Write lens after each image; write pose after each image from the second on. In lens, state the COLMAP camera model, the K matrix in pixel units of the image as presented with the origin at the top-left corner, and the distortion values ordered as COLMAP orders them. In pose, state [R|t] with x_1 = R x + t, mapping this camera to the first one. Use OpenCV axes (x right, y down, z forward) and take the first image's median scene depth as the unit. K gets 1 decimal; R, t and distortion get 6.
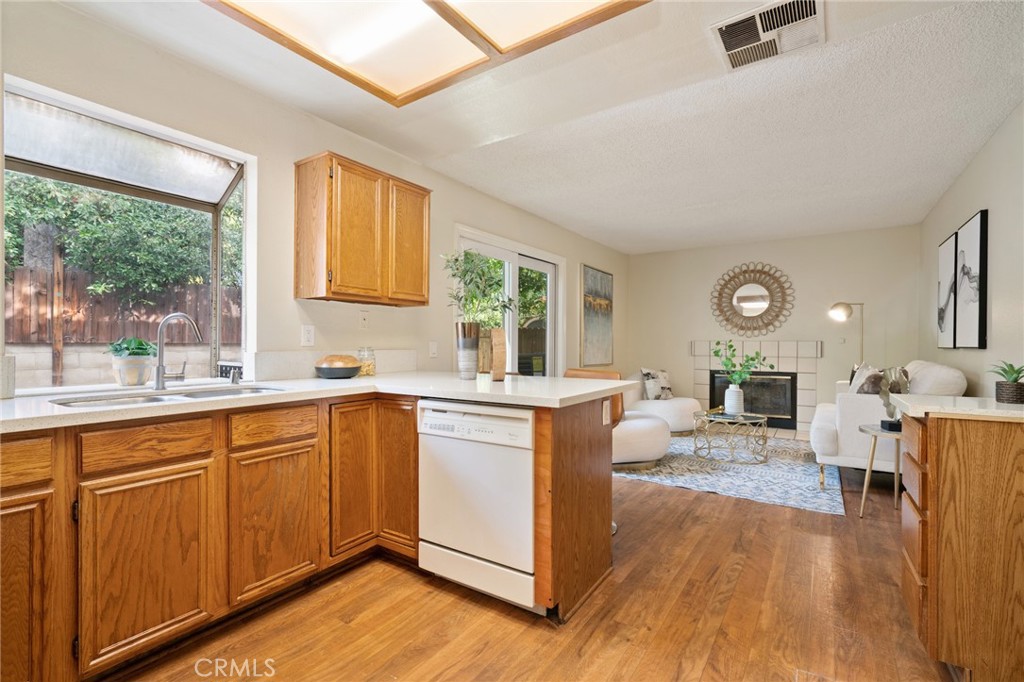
lens RADIAL K [[465.0, 0, 509.7], [0, 465.0, 344.3], [0, 0, 1]] dist [-0.004668, 0.000660]
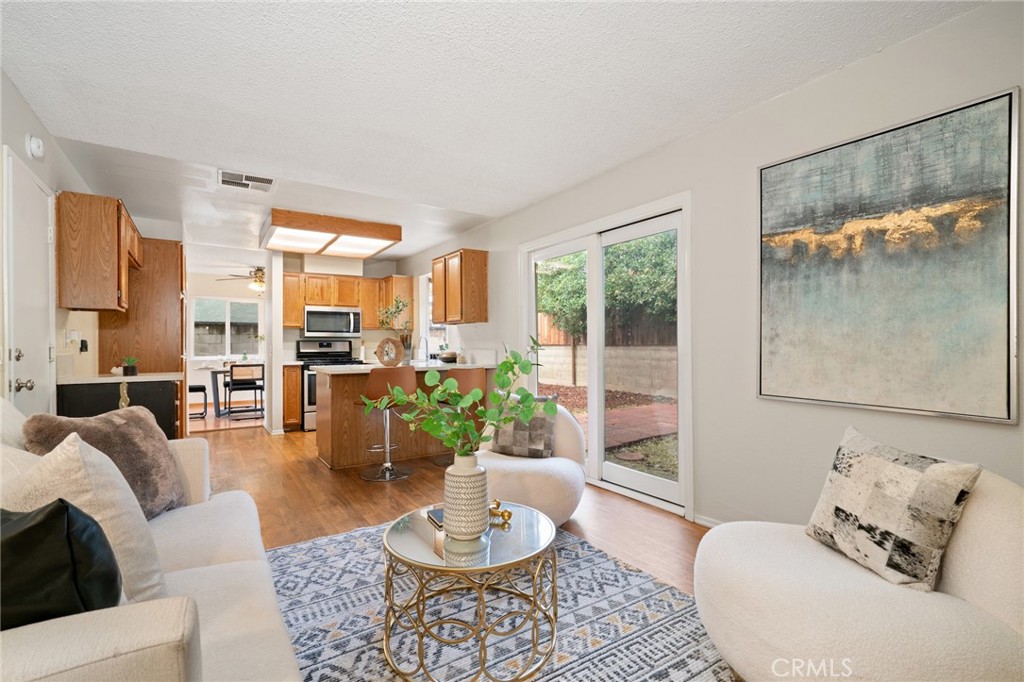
lens RADIAL K [[465.0, 0, 512.1], [0, 465.0, 342.8], [0, 0, 1]] dist [-0.004668, 0.000660]
pose [[-0.380712, -0.002840, -0.924689, 0.636326], [0.001892, 0.999991, -0.003850, -0.003135], [0.924692, -0.003216, -0.380703, 0.912105]]
